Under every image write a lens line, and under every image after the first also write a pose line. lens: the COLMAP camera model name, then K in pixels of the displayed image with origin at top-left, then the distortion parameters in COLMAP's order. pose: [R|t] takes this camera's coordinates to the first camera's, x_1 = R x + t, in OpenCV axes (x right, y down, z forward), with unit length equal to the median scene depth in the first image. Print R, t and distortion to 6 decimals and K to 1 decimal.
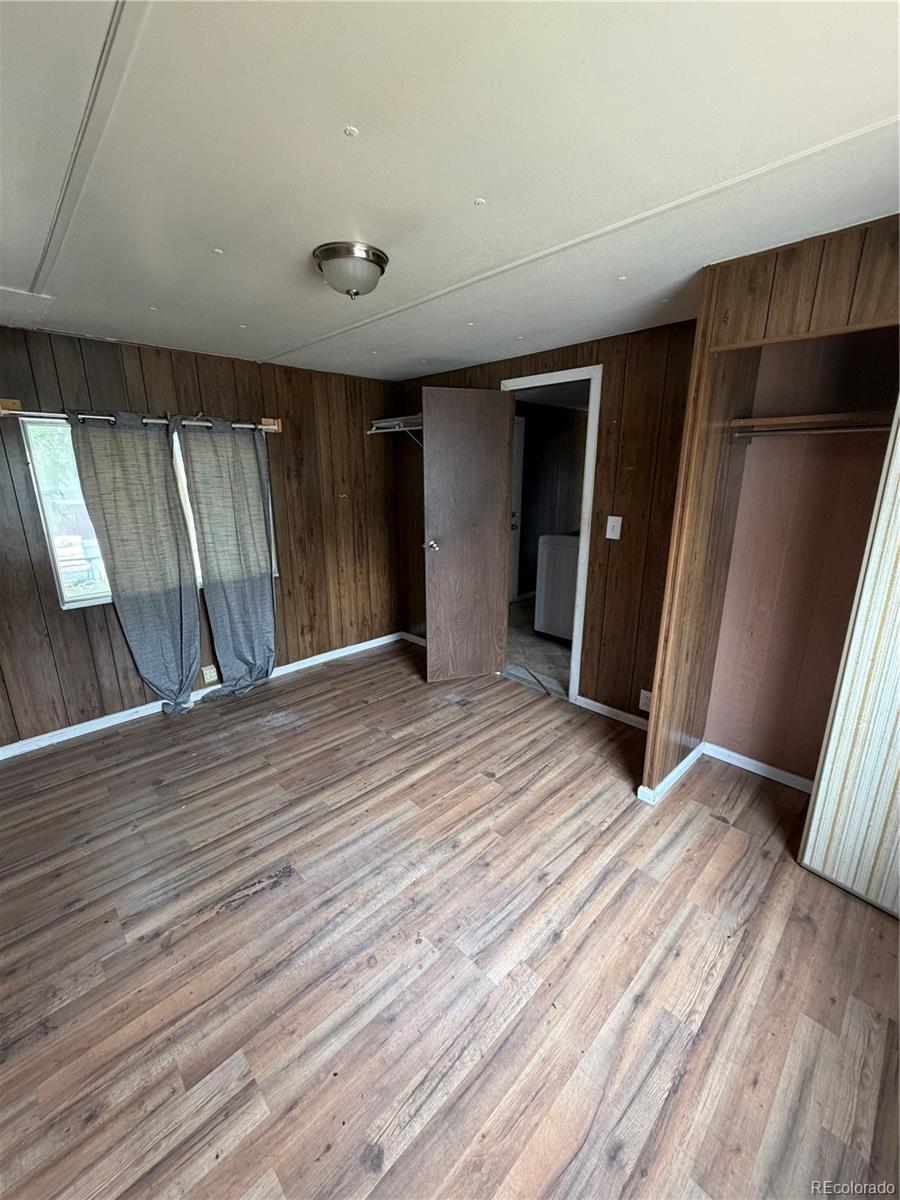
lens RADIAL K [[478.3, 0, 448.5], [0, 478.3, 597.3], [0, 0, 1]] dist [-0.000038, 0.000059]
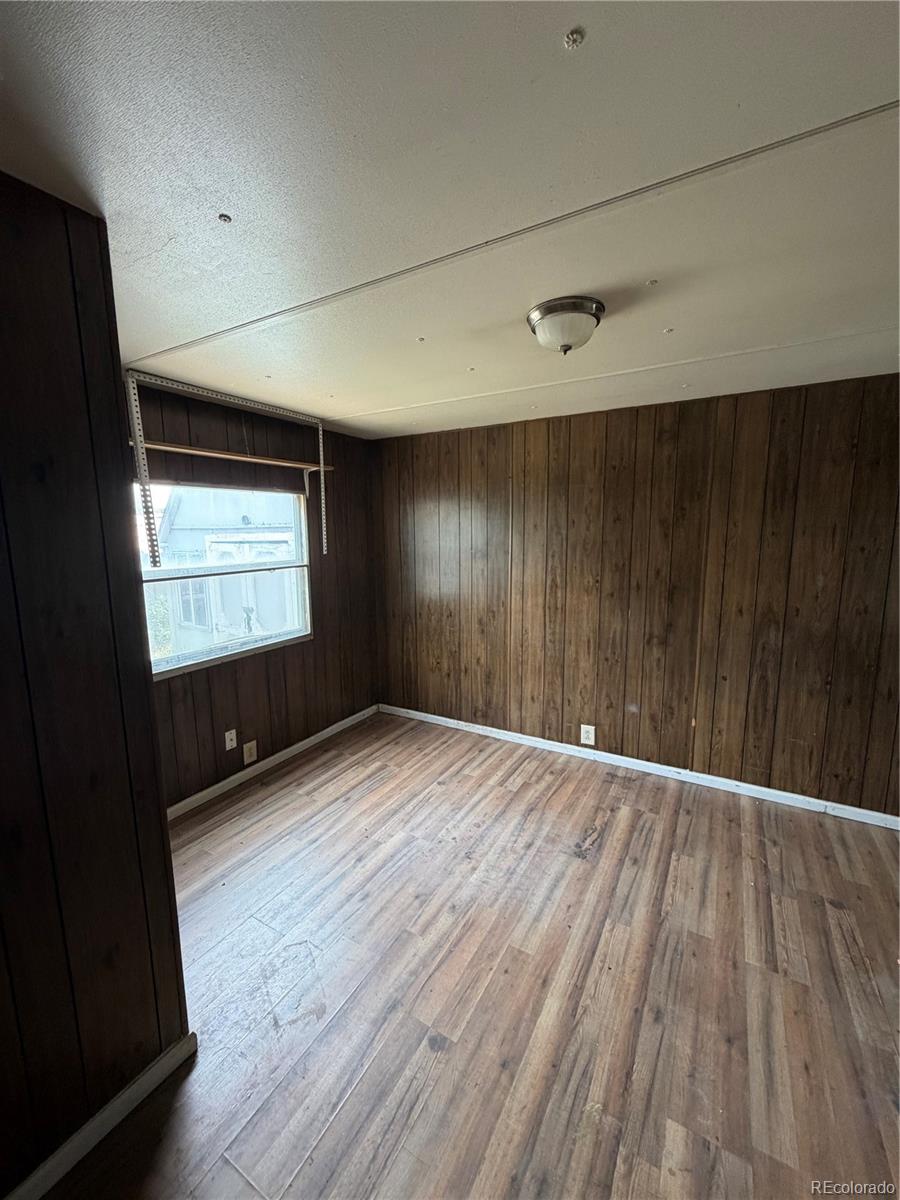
lens RADIAL K [[478.3, 0, 450.0], [0, 478.3, 599.9], [0, 0, 1]] dist [-0.000038, 0.000059]
pose [[-0.961109, 0.052495, -0.271134, 0.256599], [-0.060387, 0.918064, 0.391806, -0.444053], [0.269486, 0.392941, -0.879190, 1.652747]]
